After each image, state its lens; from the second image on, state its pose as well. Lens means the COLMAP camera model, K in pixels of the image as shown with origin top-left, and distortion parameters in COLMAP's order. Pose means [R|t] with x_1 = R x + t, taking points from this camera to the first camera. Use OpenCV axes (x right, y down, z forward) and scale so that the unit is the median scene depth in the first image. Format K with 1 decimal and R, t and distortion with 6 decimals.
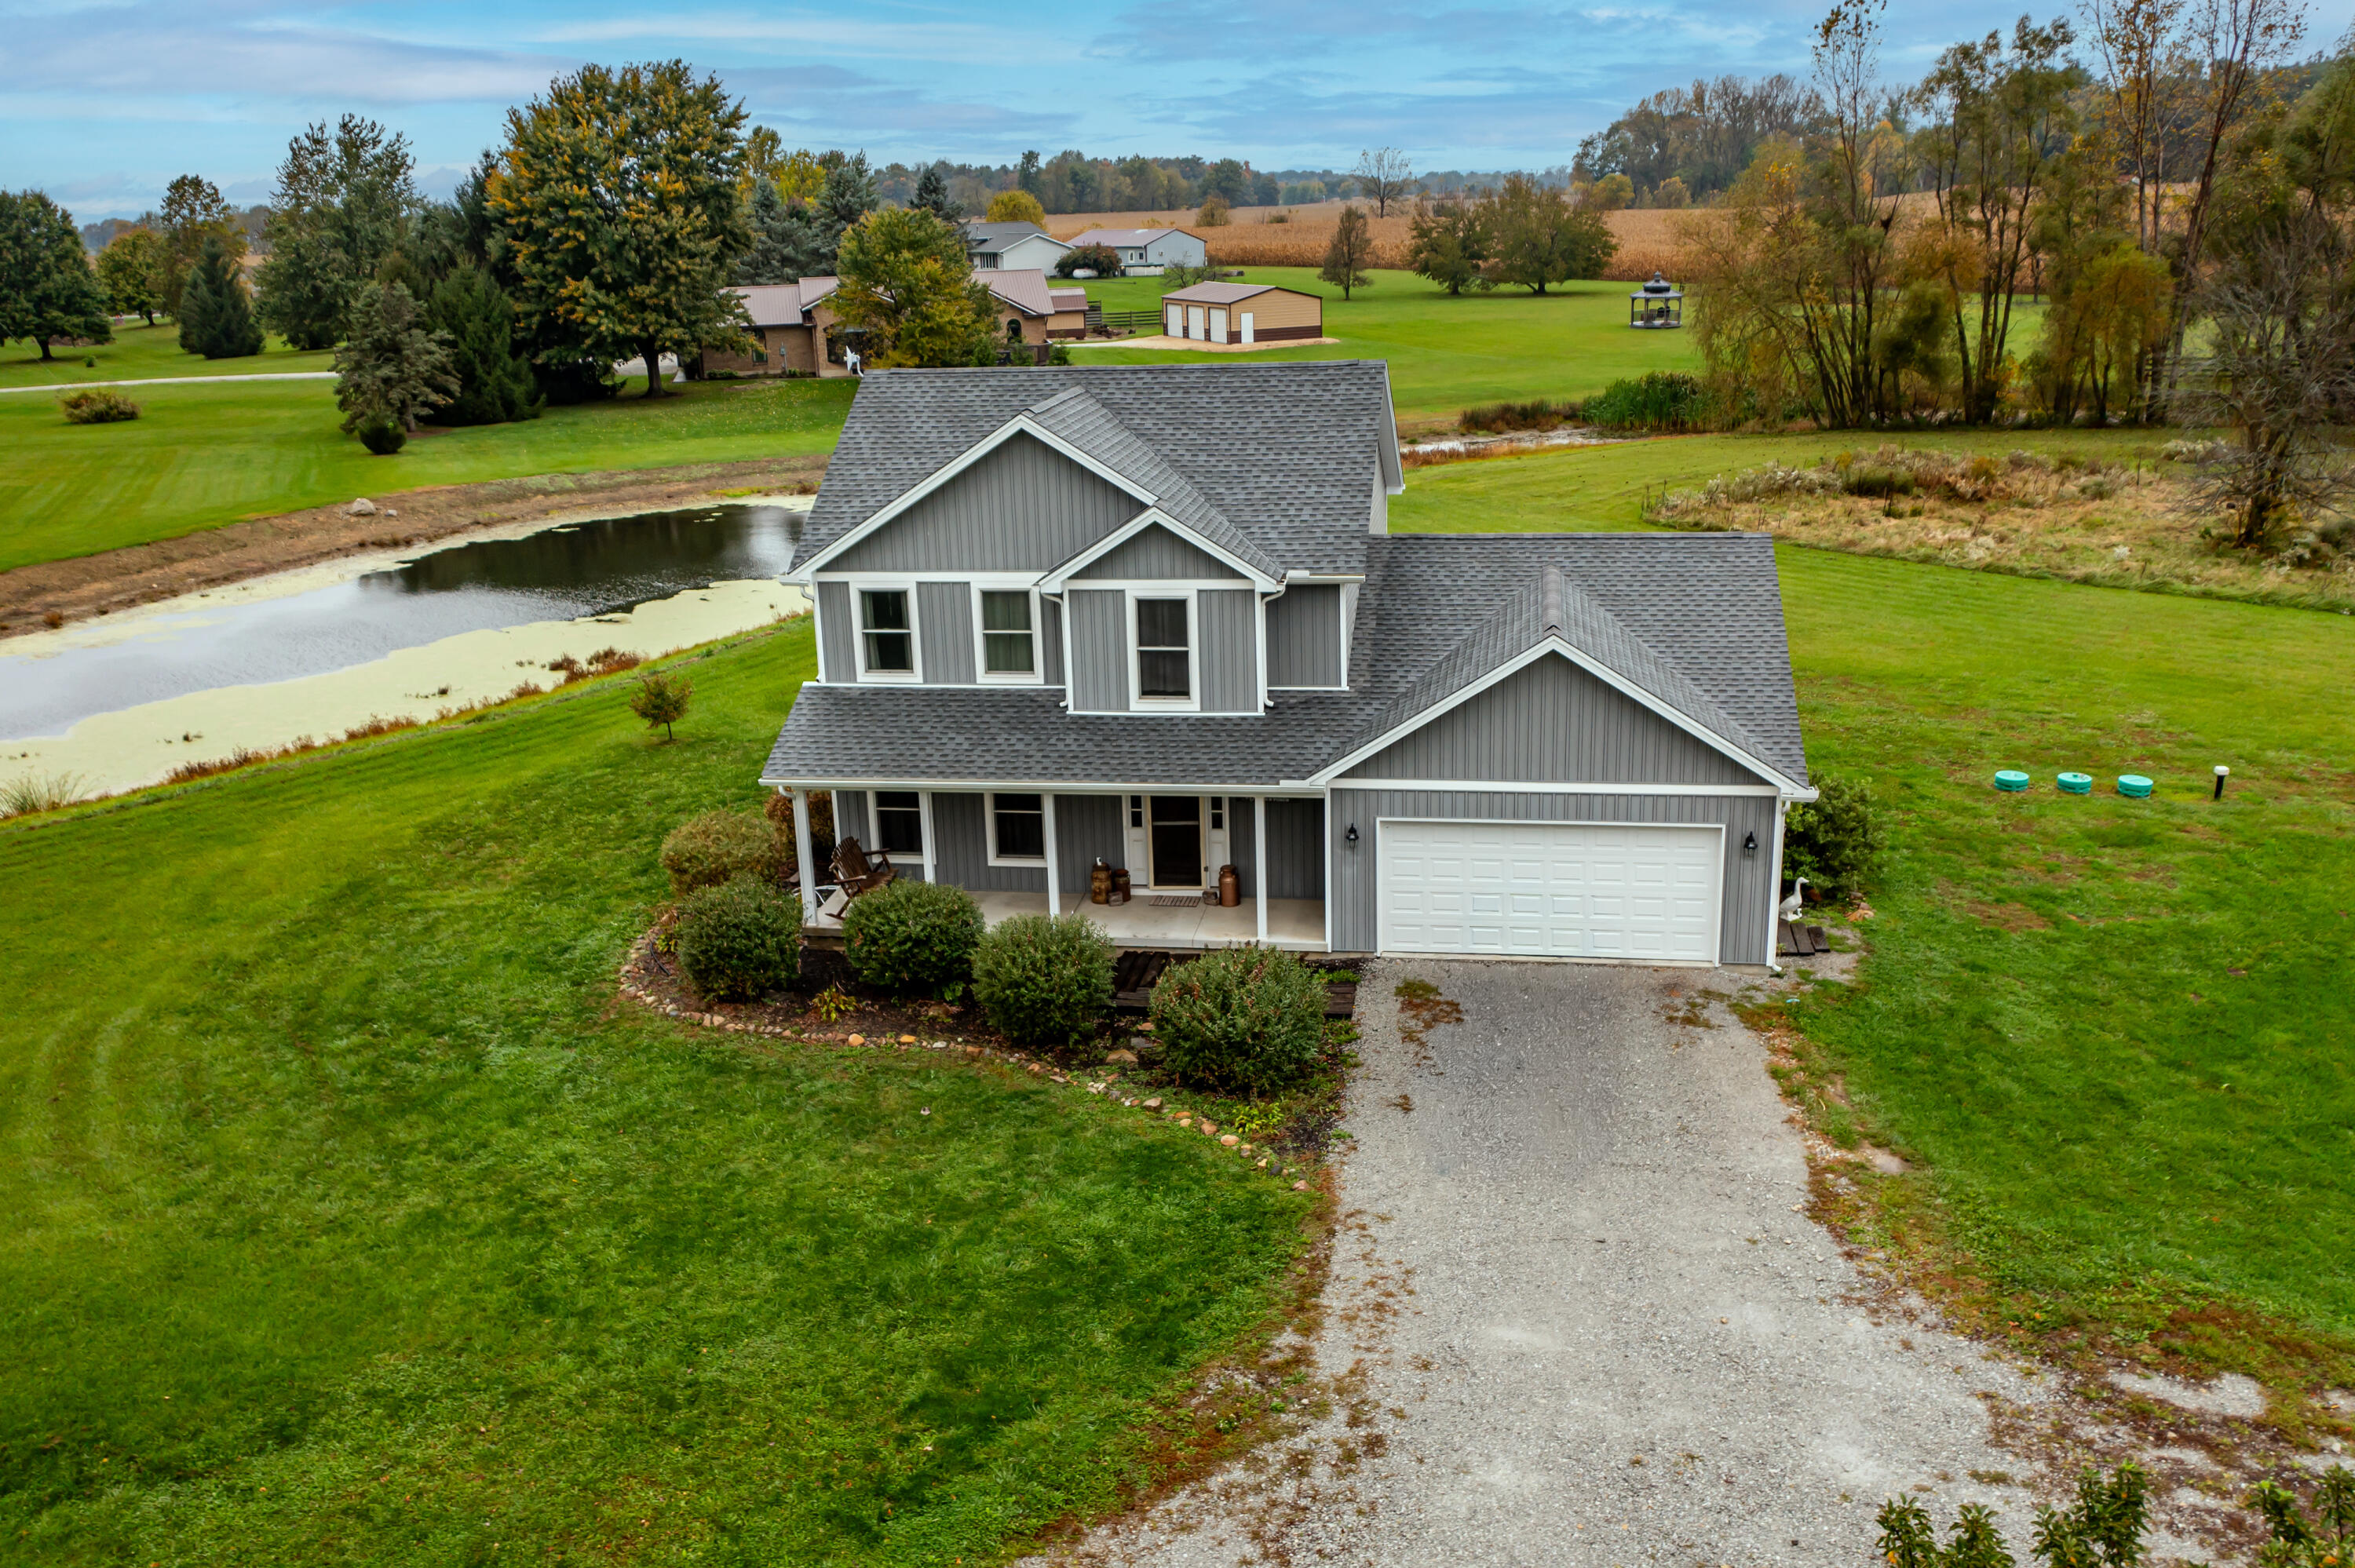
lens RADIAL K [[1982.2, 0, 1240.2], [0, 1982.2, 835.0], [0, 0, 1]] dist [-0.005272, 0.007360]
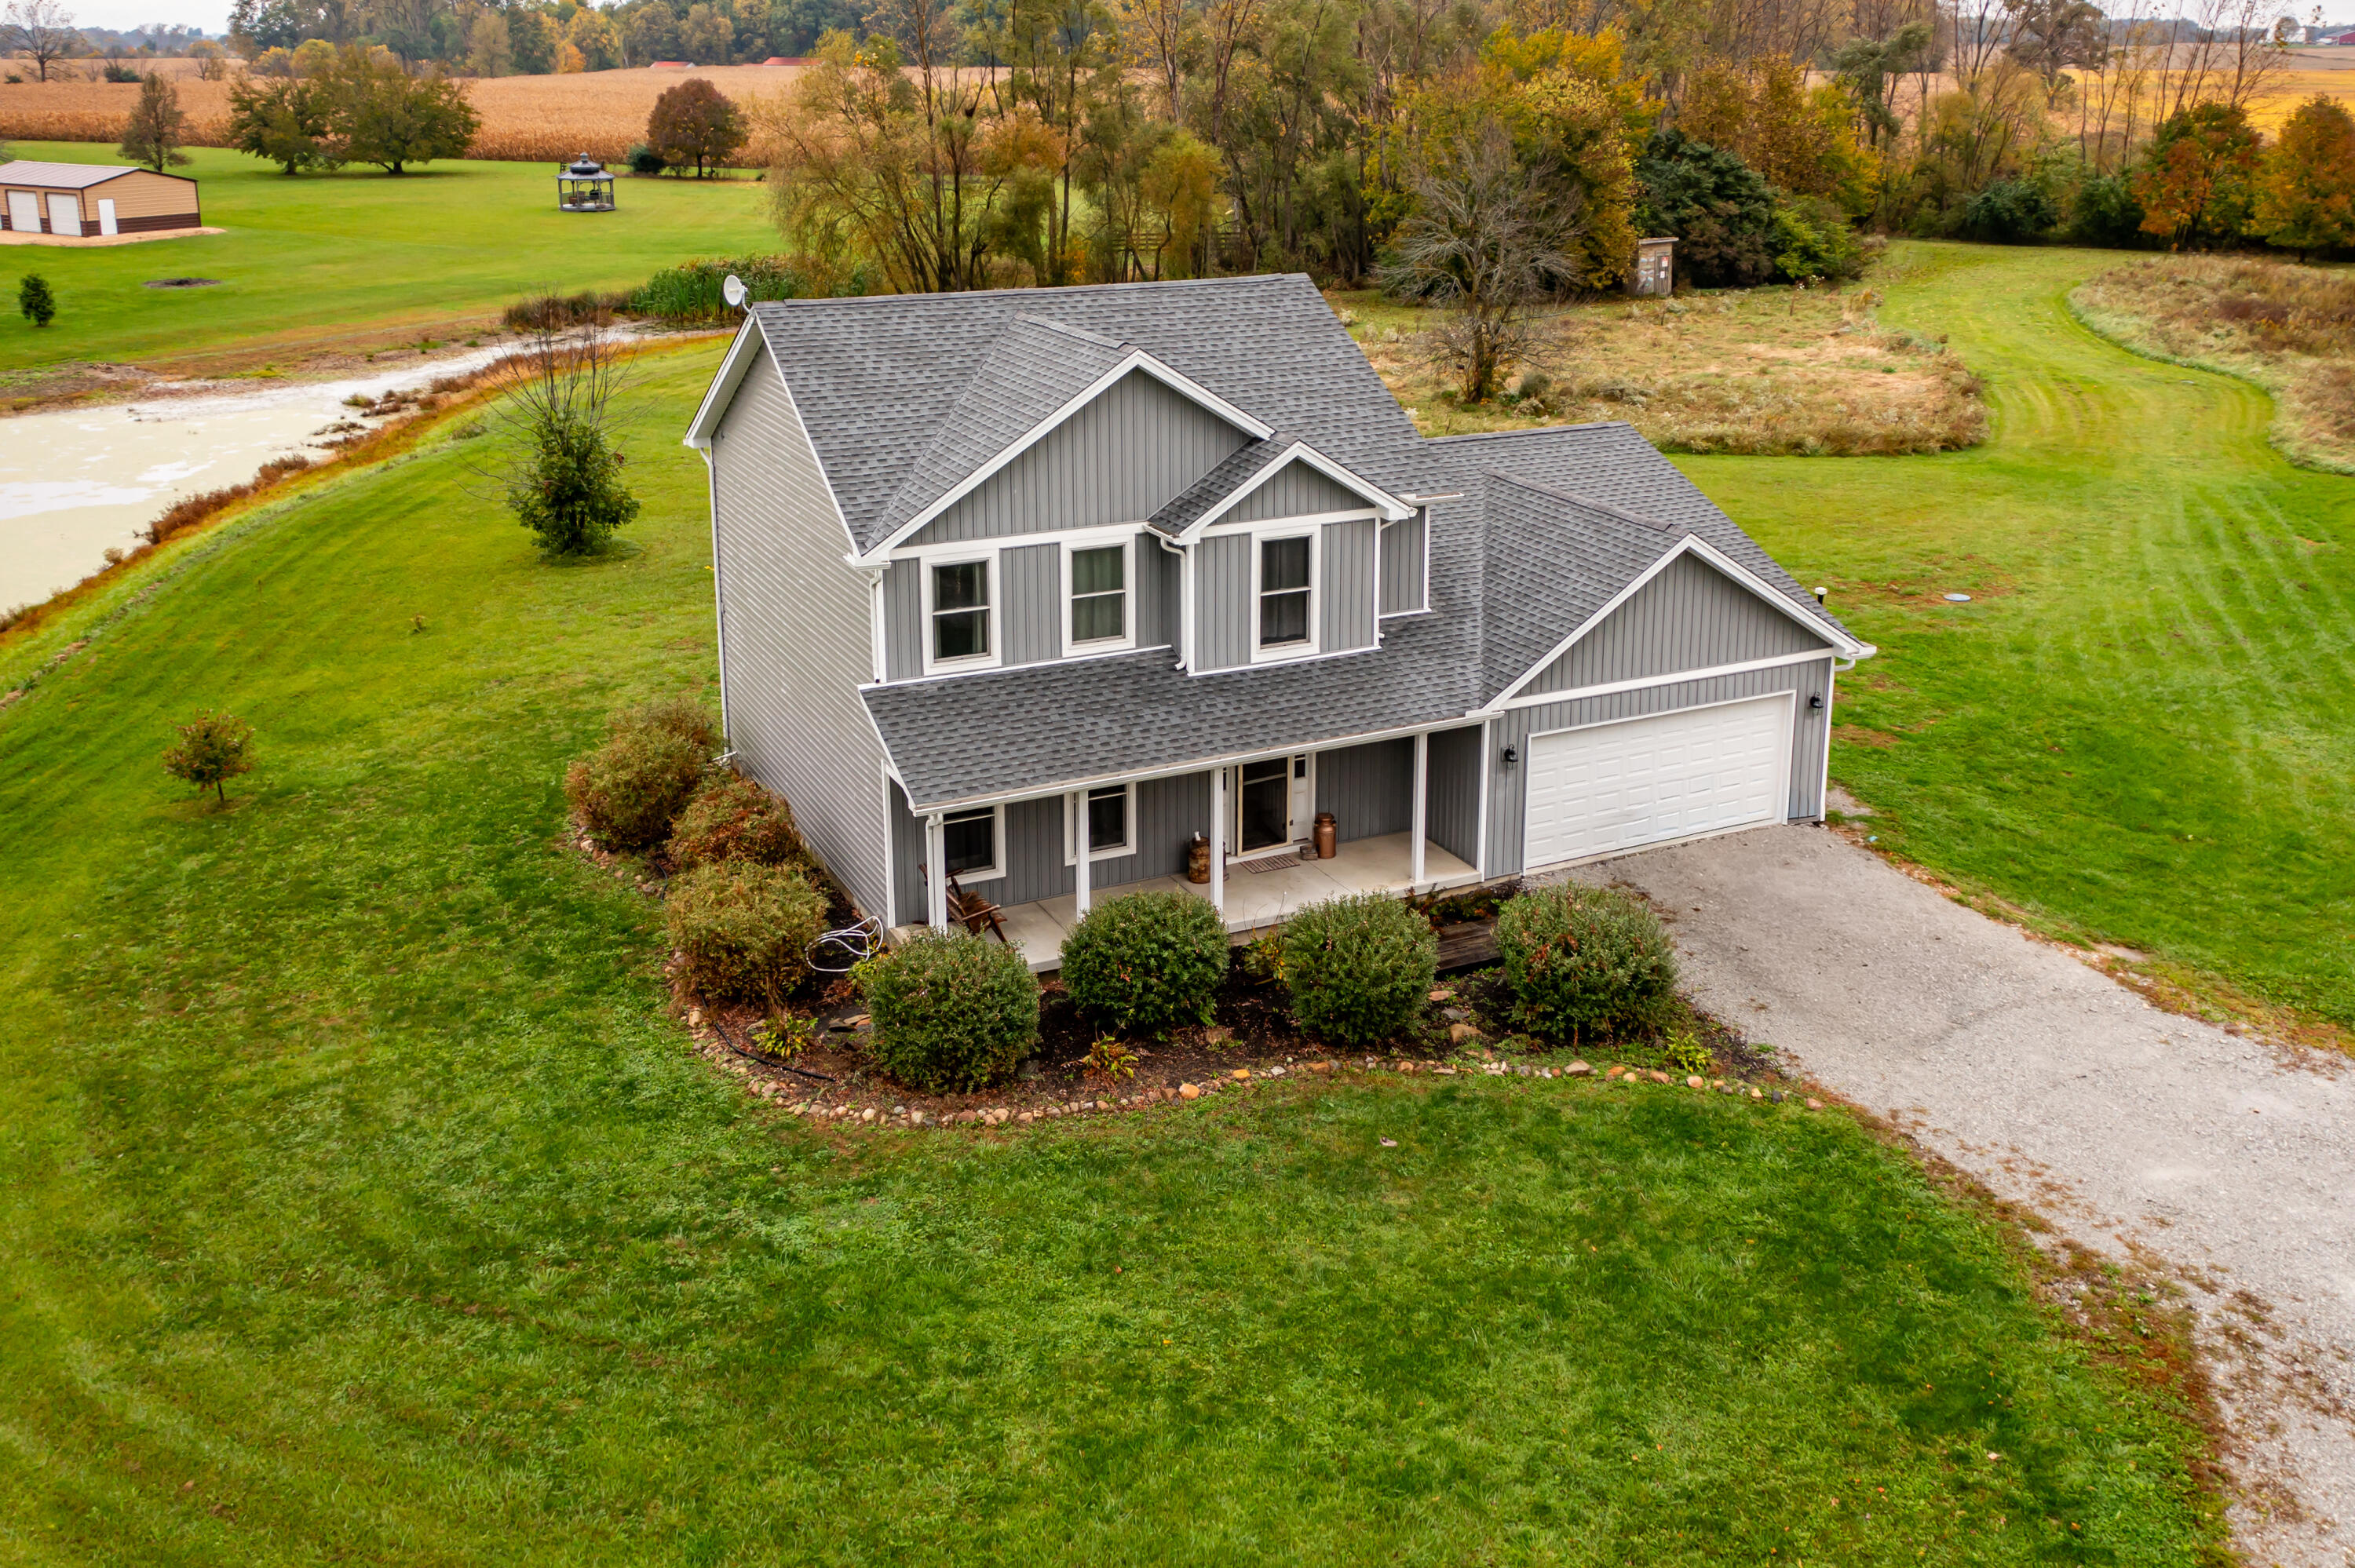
lens RADIAL K [[2064.5, 0, 1206.3], [0, 2064.5, 554.4], [0, 0, 1]] dist [-0.000157, 0.003861]
pose [[0.813378, -0.107487, 0.571719, -0.594177], [0.153082, 0.987692, -0.032097, -0.082747], [-0.561232, 0.113627, 0.819822, 0.222449]]
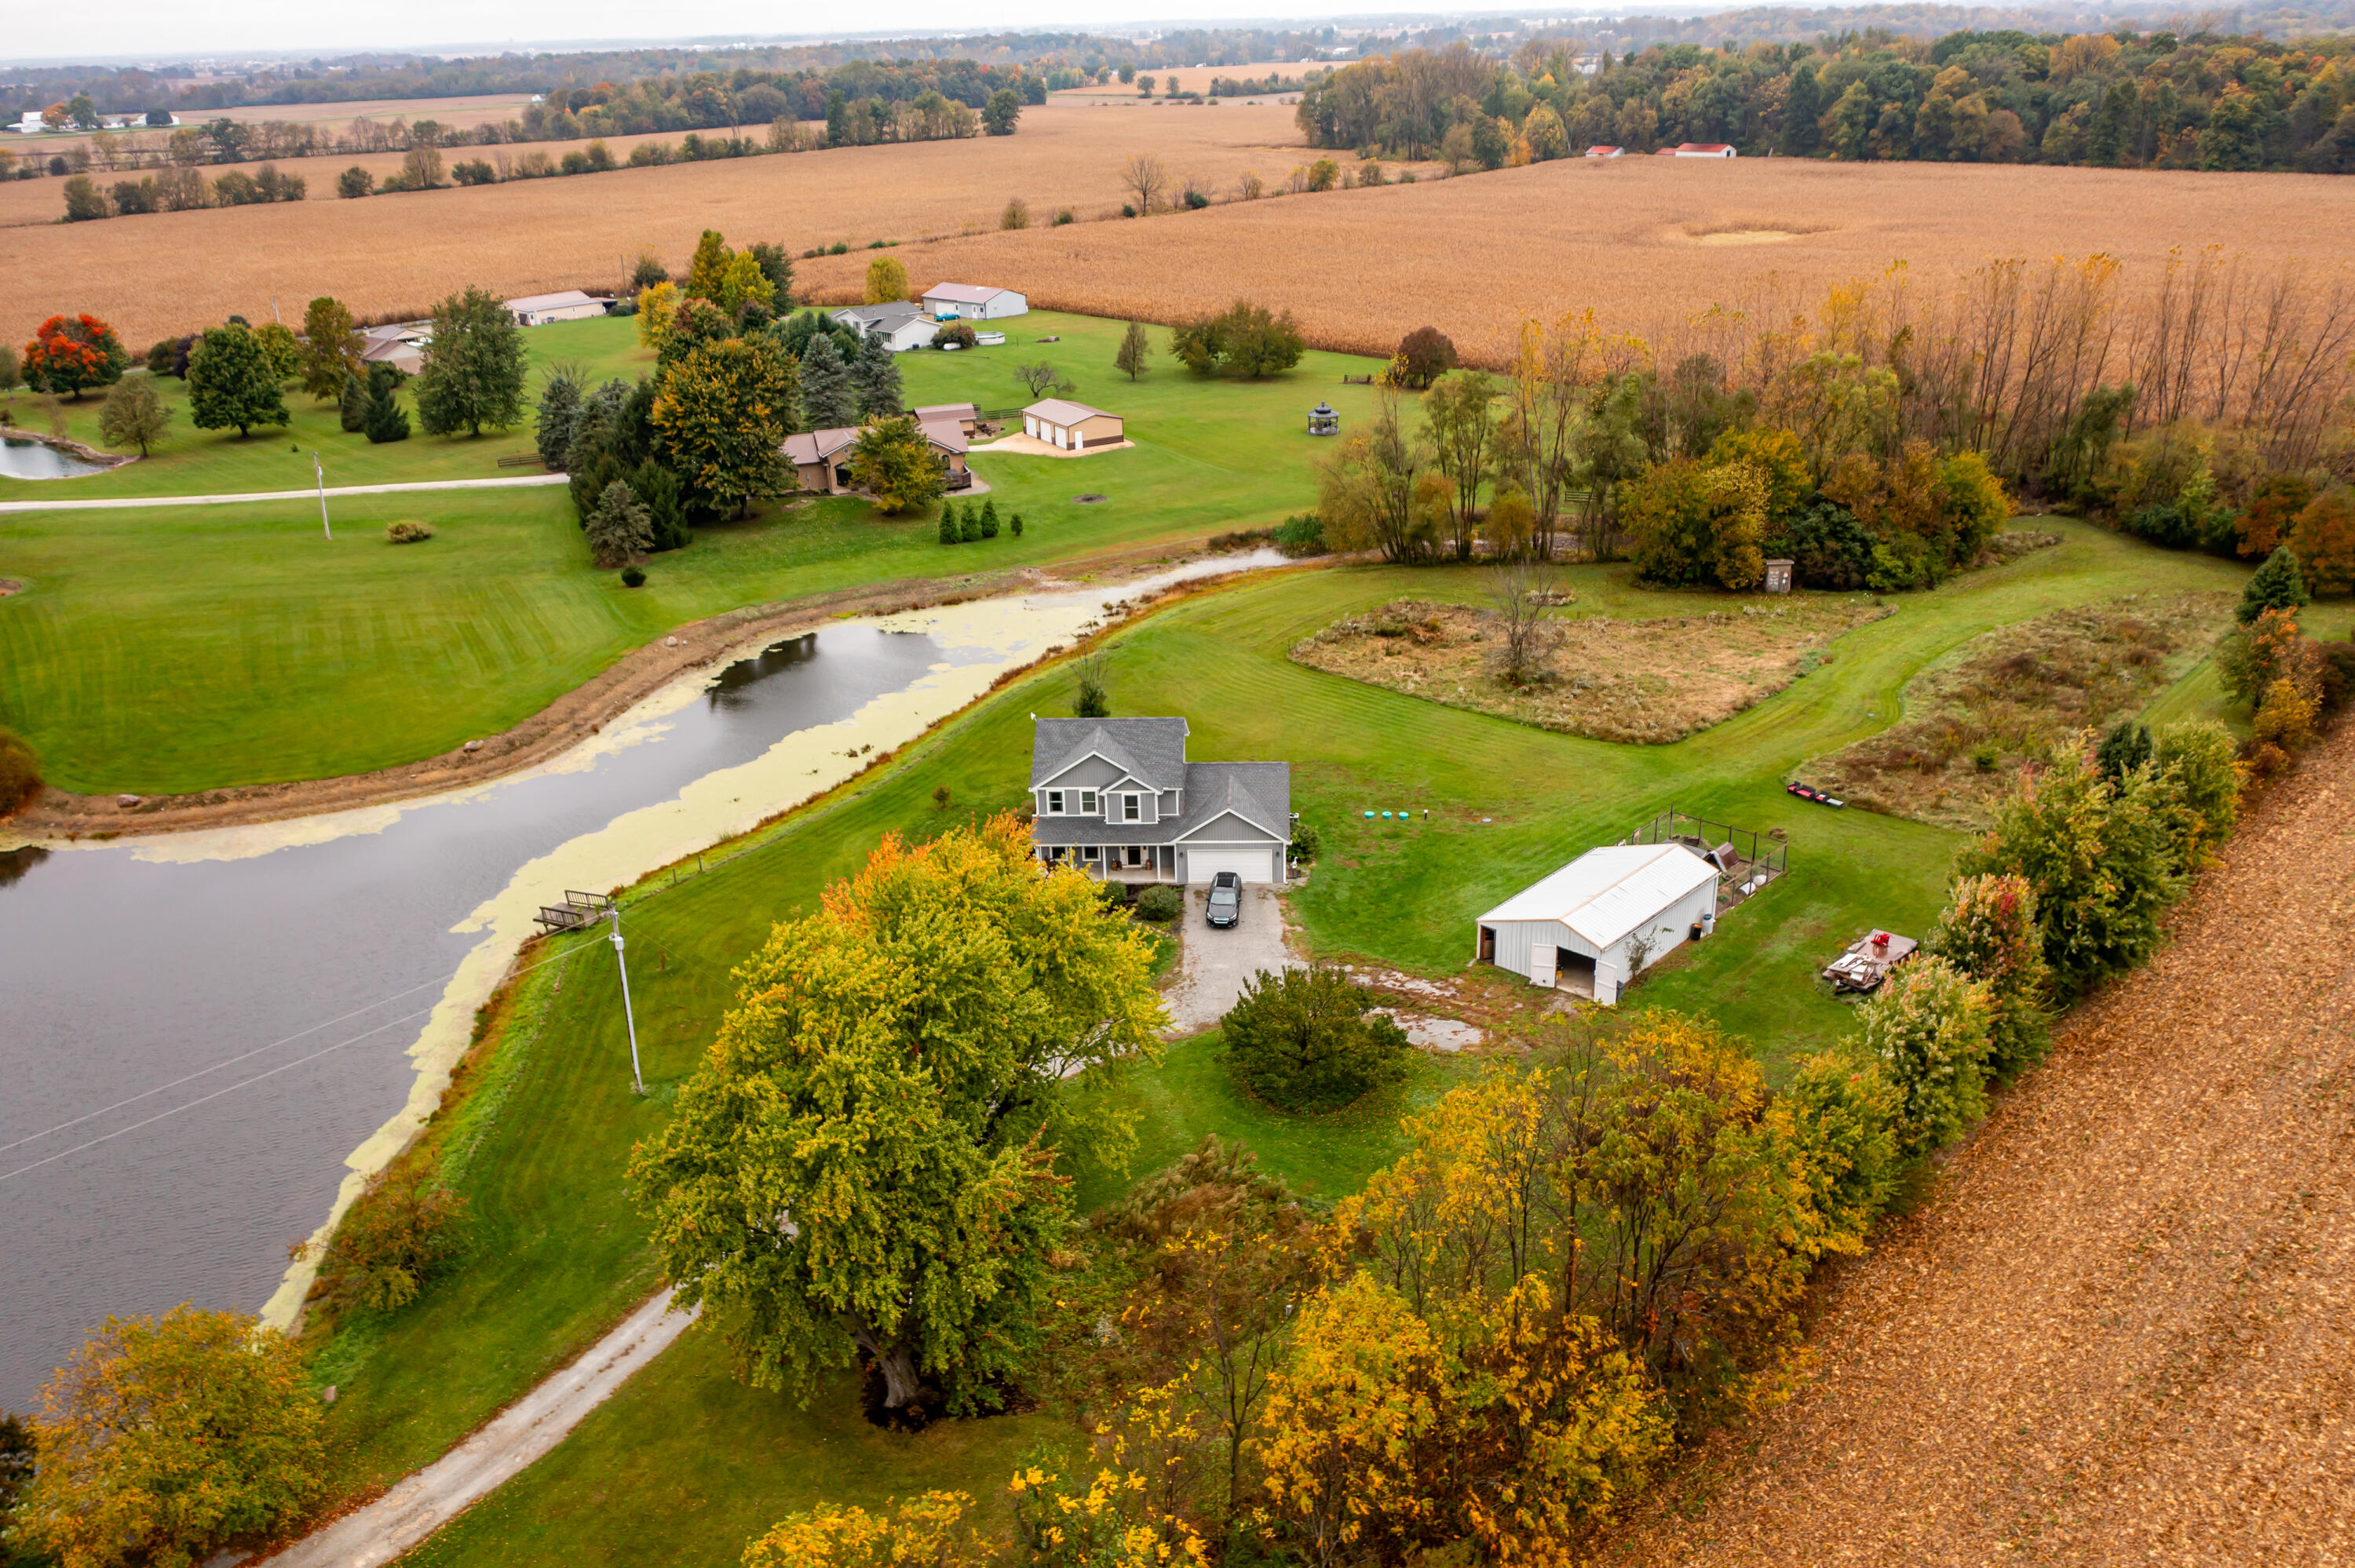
lens RADIAL K [[1852.7, 0, 1246.4], [0, 1852.7, 751.4], [0, 0, 1]] dist [-0.001881, 0.008143]
pose [[0.992050, -0.038112, 0.119935, -0.239315], [0.030458, 0.997419, 0.065022, -0.419937], [-0.122103, -0.060852, 0.990650, -2.552416]]
